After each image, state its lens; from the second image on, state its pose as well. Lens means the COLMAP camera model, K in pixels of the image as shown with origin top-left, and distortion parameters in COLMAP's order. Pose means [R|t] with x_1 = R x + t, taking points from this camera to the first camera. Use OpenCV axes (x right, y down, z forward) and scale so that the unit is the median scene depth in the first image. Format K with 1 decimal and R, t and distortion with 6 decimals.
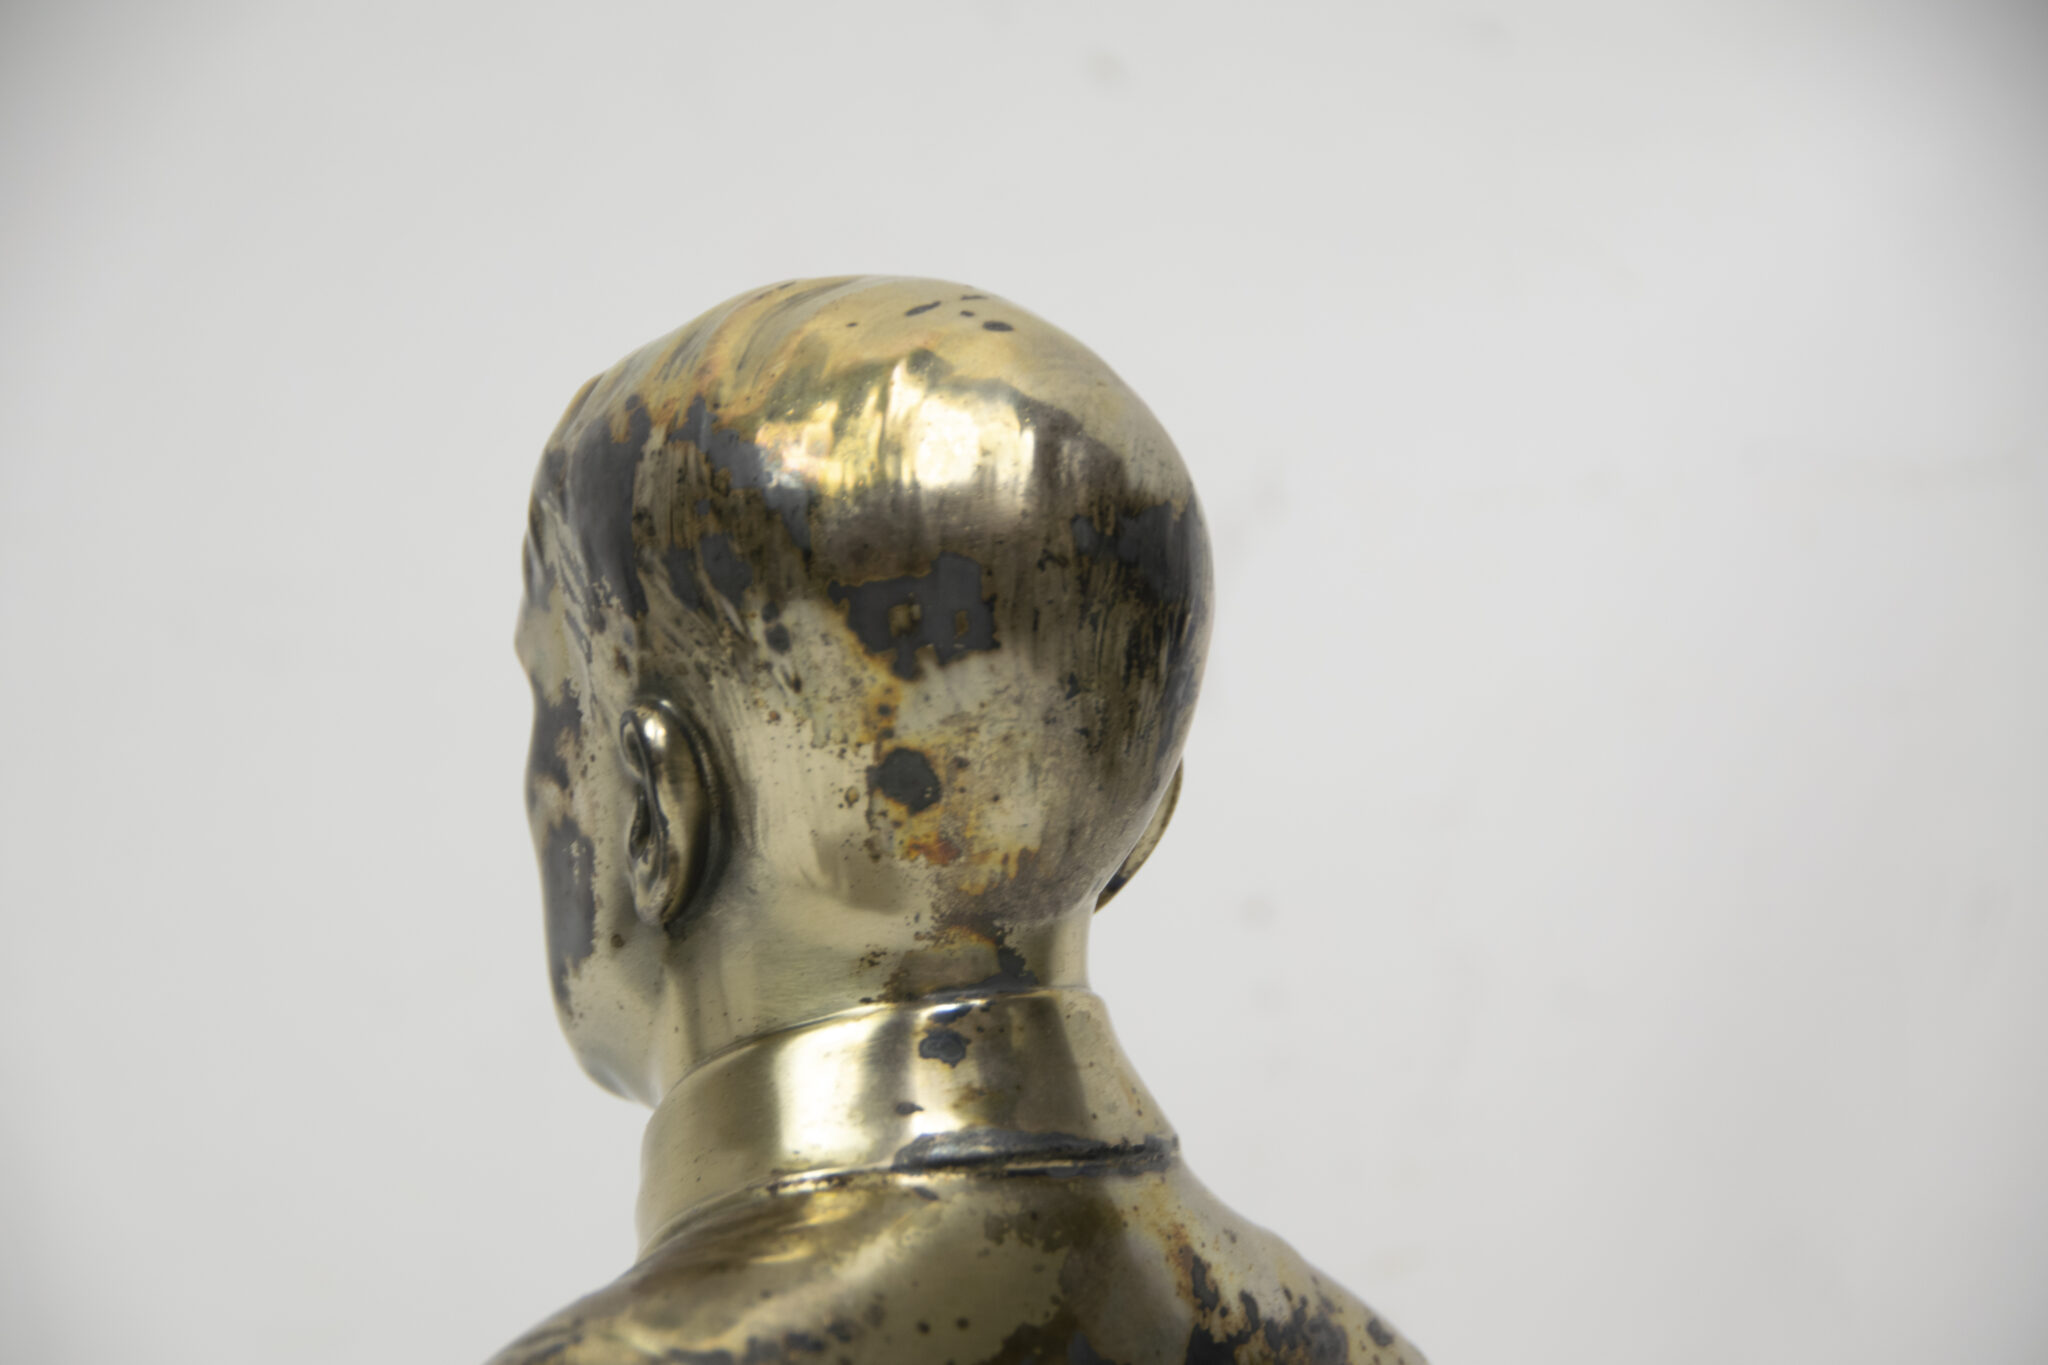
lens RADIAL K [[8321.0, 0, 1031.4], [0, 8321.0, 683.9], [0, 0, 1]] dist [0.495258, 0.000000]
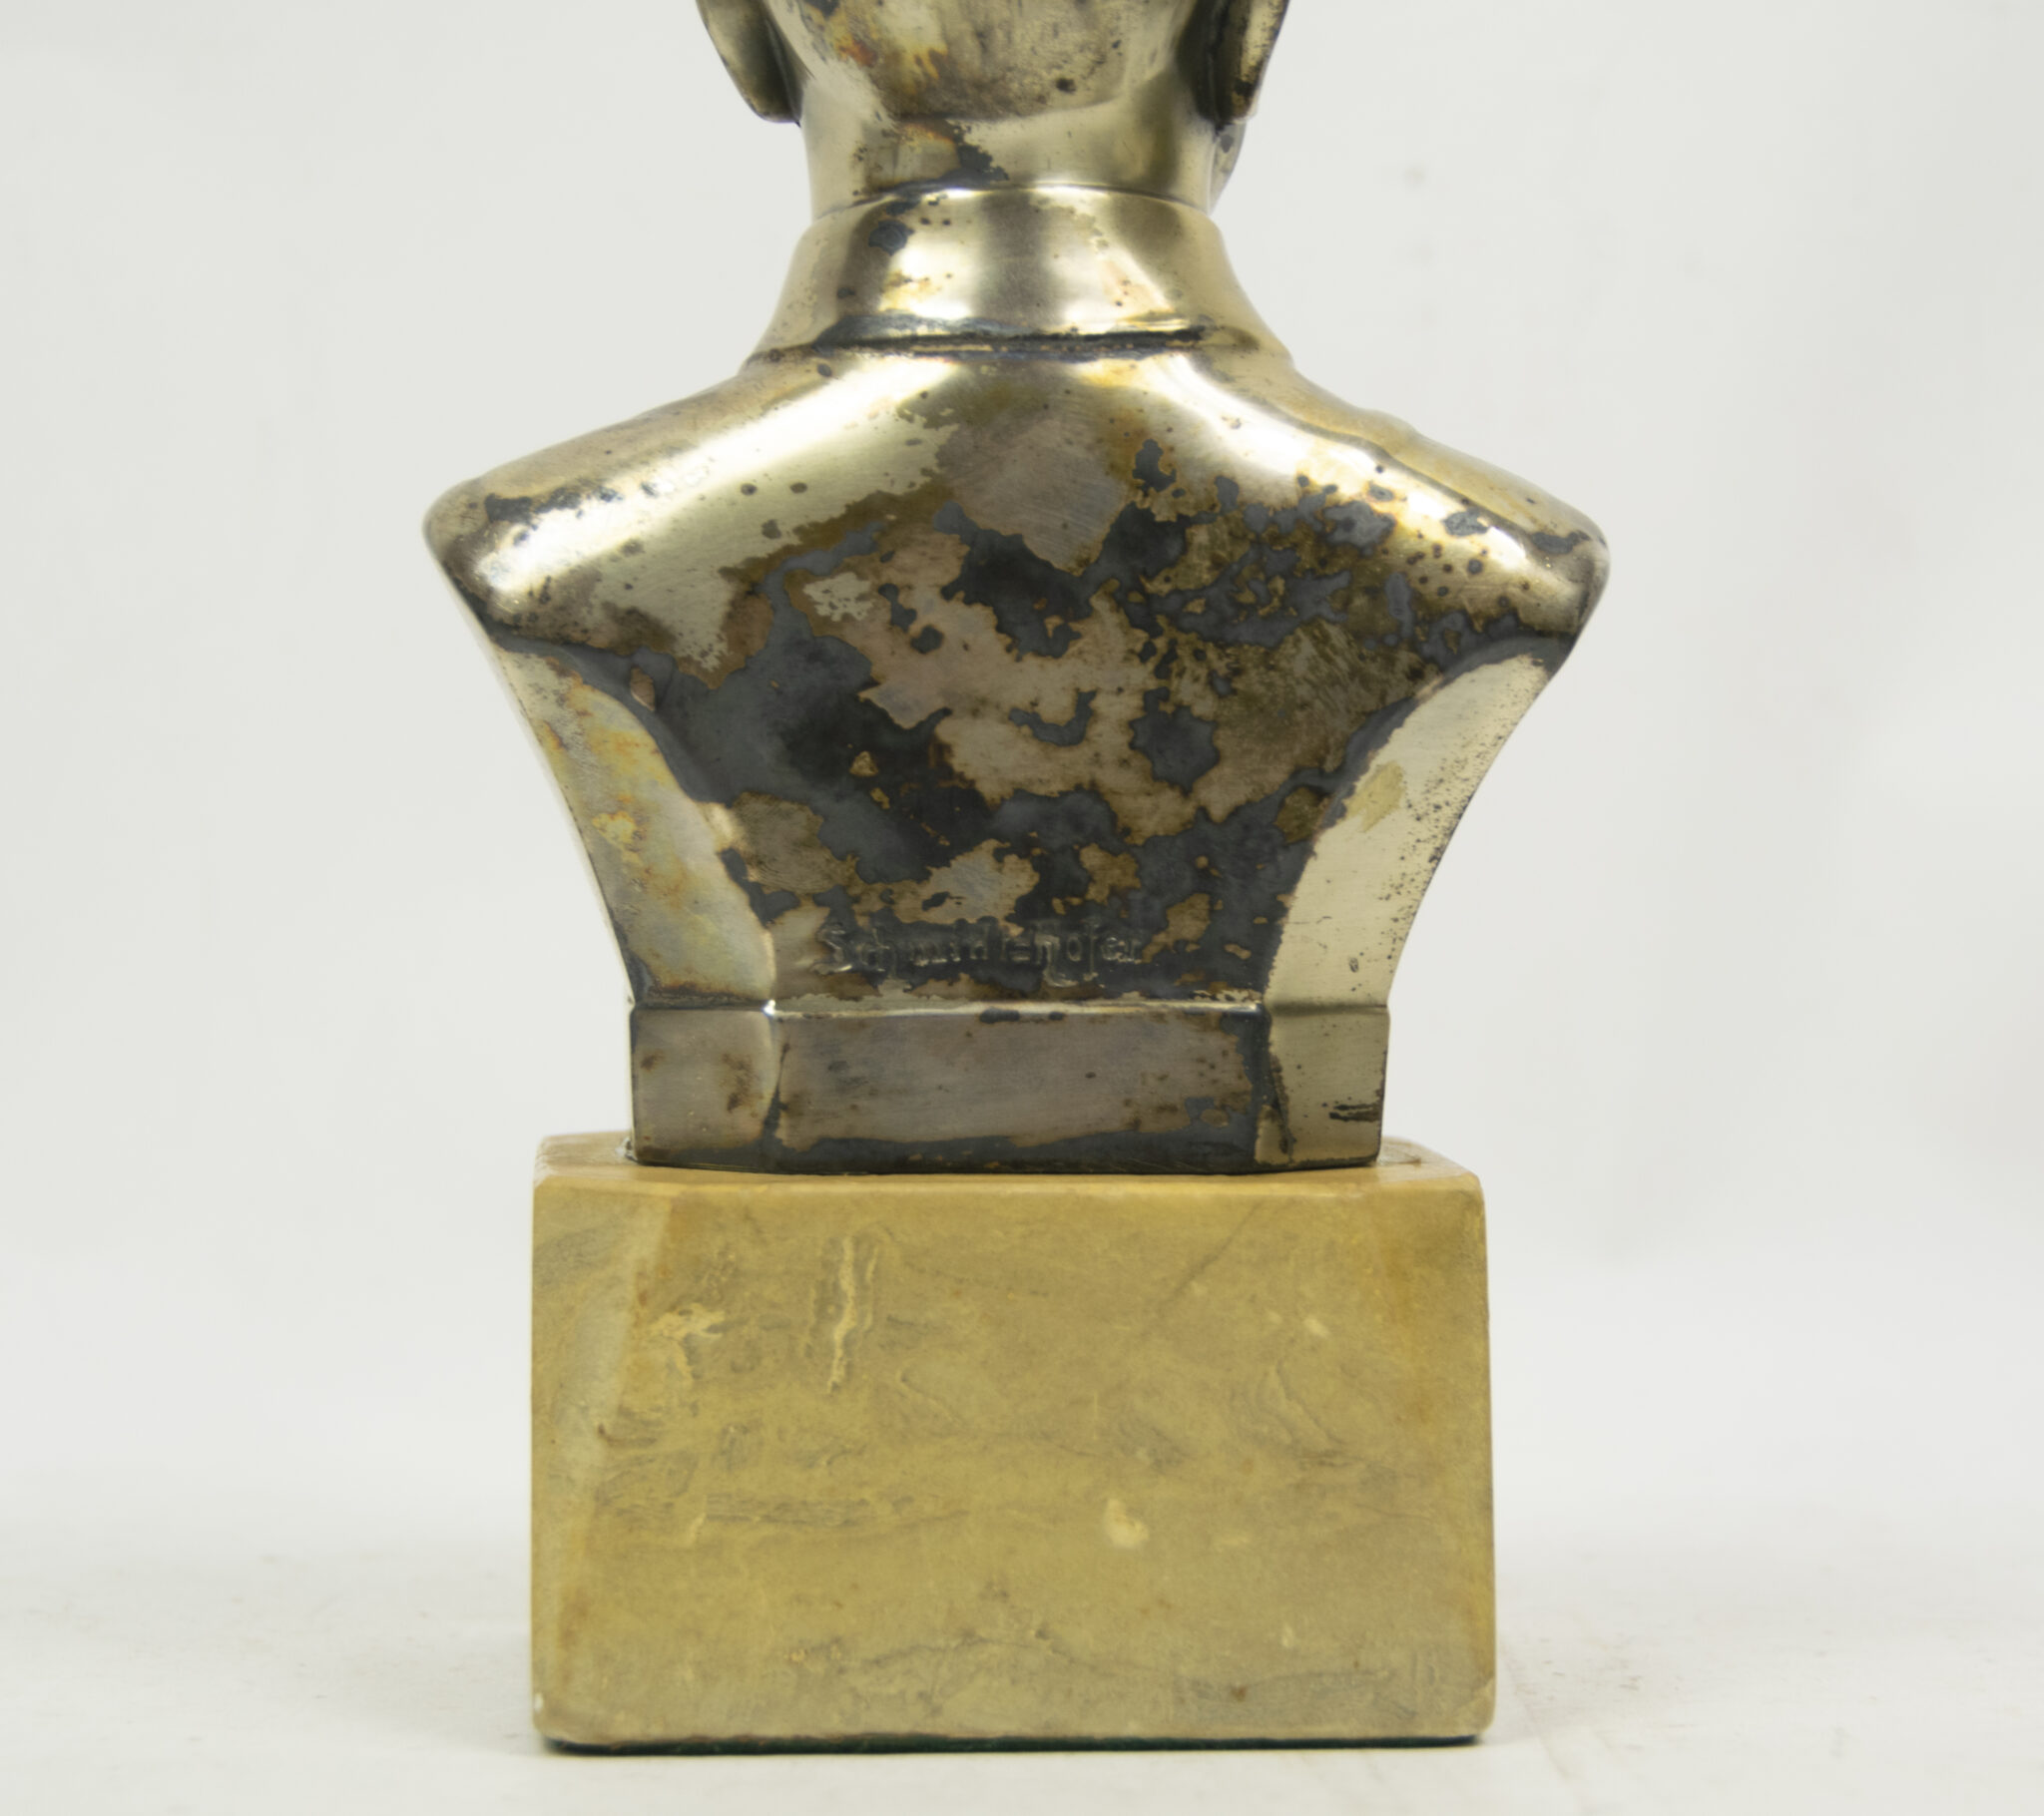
lens RADIAL K [[6767.3, 0, 1203.8], [0, 6767.3, 1045.3], [0, 0, 1]] dist [0.308384, 0.000000]
pose [[0.682411, 0.095229, -0.724739, 0.671958], [0.014542, 0.989513, 0.143713, 0.020929], [0.730824, -0.108610, 0.673869, 0.417551]]
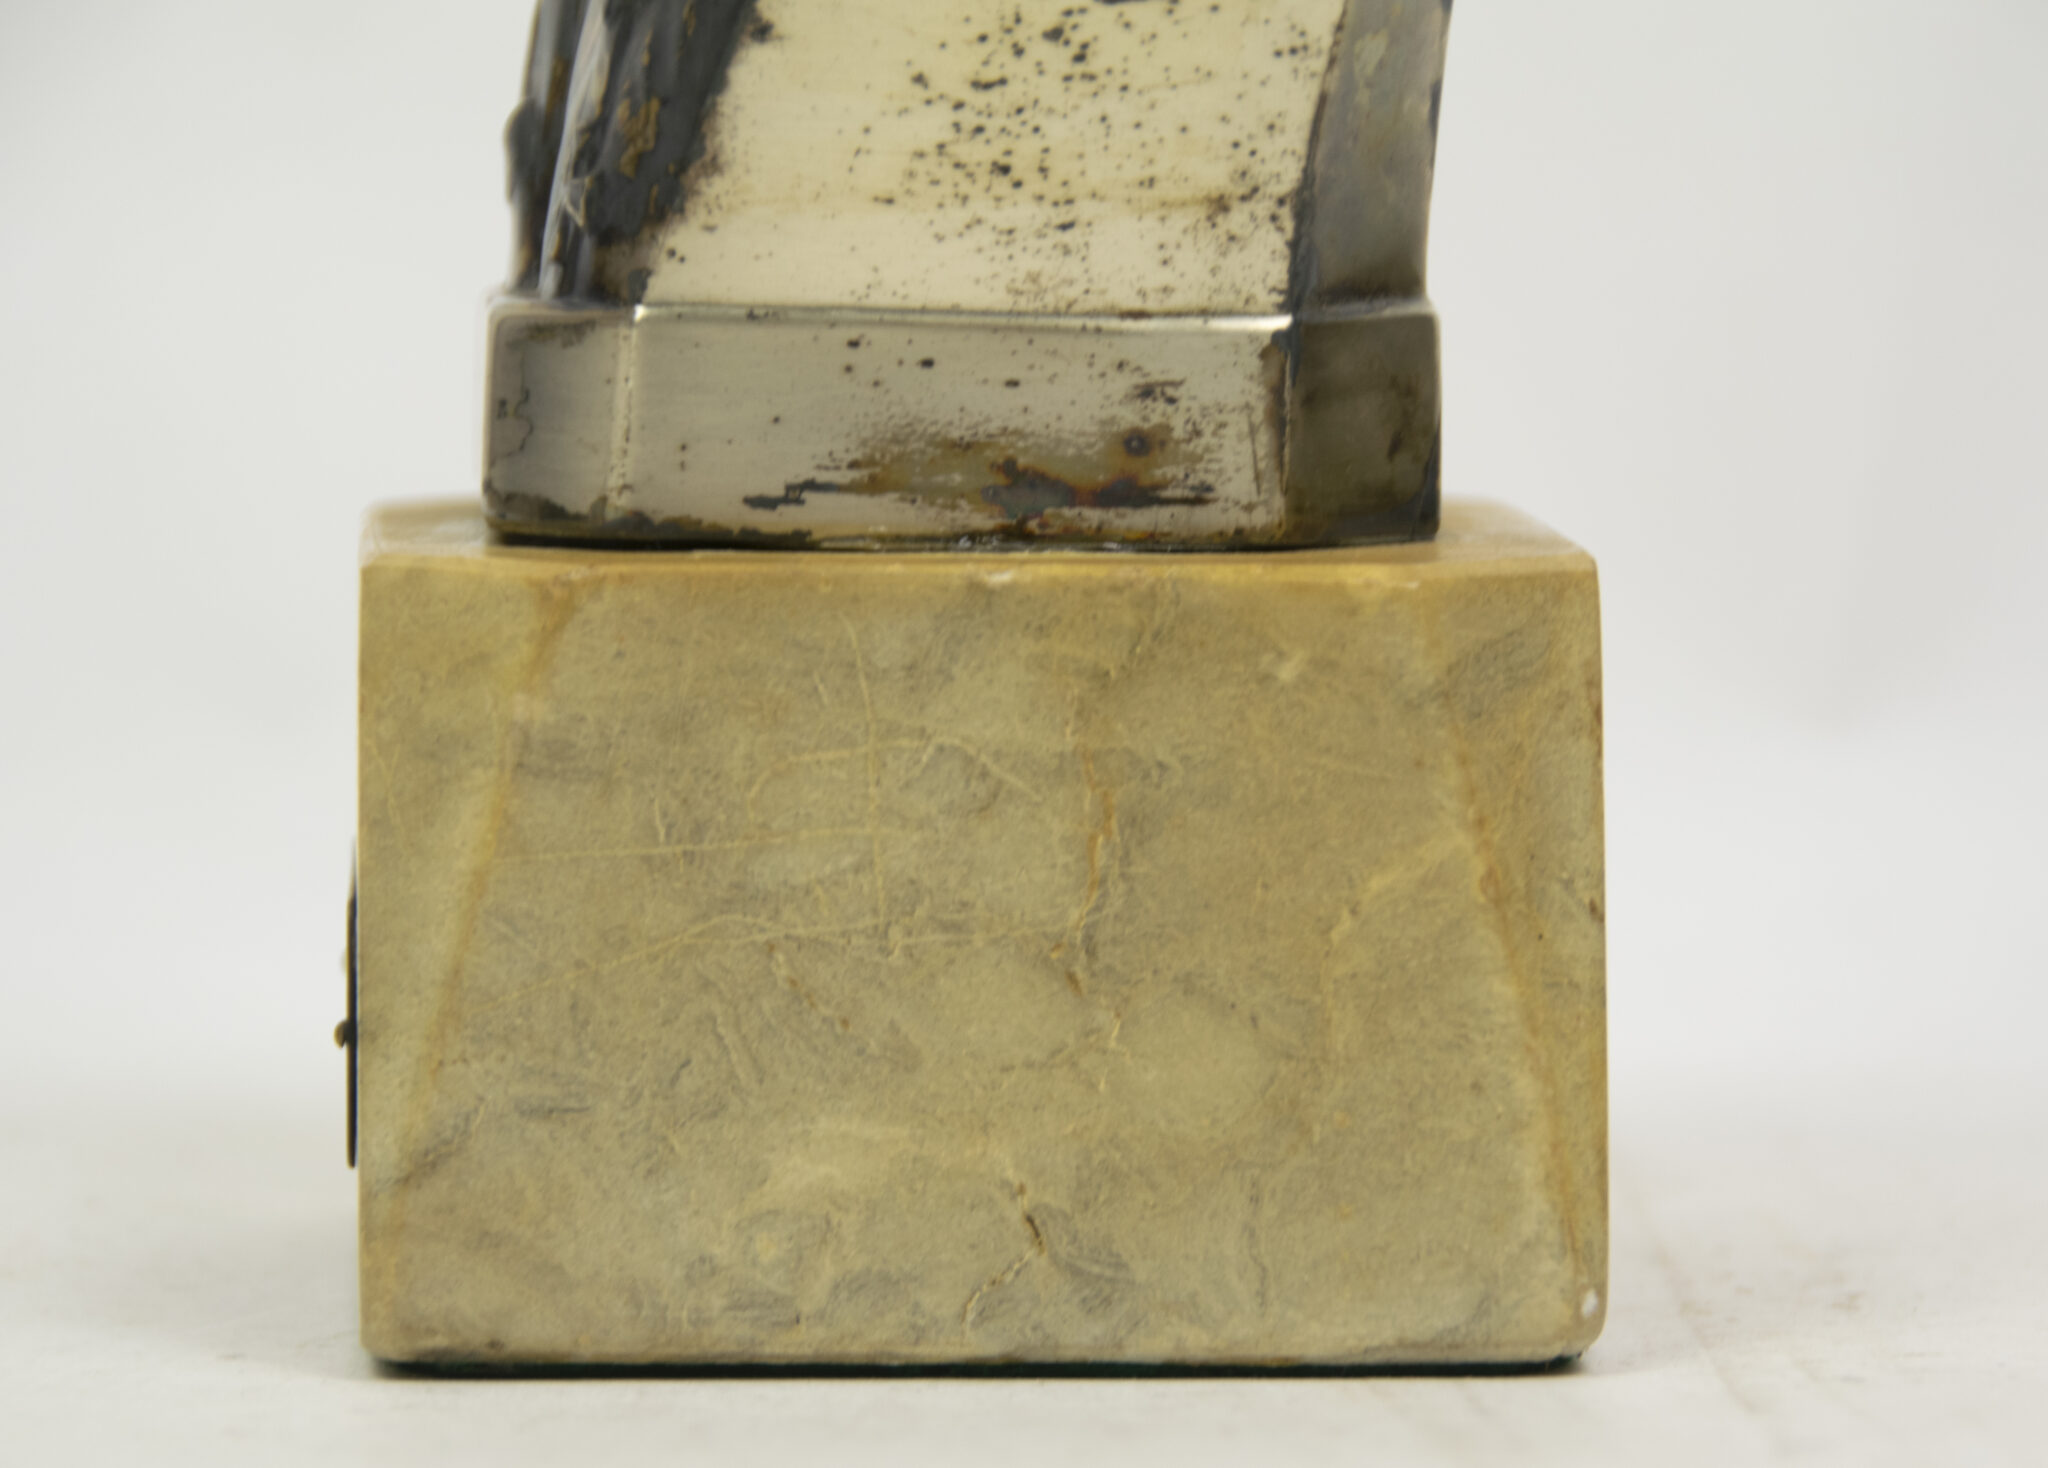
lens RADIAL K [[10800.8, 0, 1109.6], [0, 10800.8, 909.4], [0, 0, 1]] dist [0.724454, 0.000000]
pose [[0.743287, -0.008025, 0.668924, -0.694044], [-0.091607, 0.989288, 0.113658, 0.086551], [-0.662670, -0.145759, 0.734590, 0.251890]]
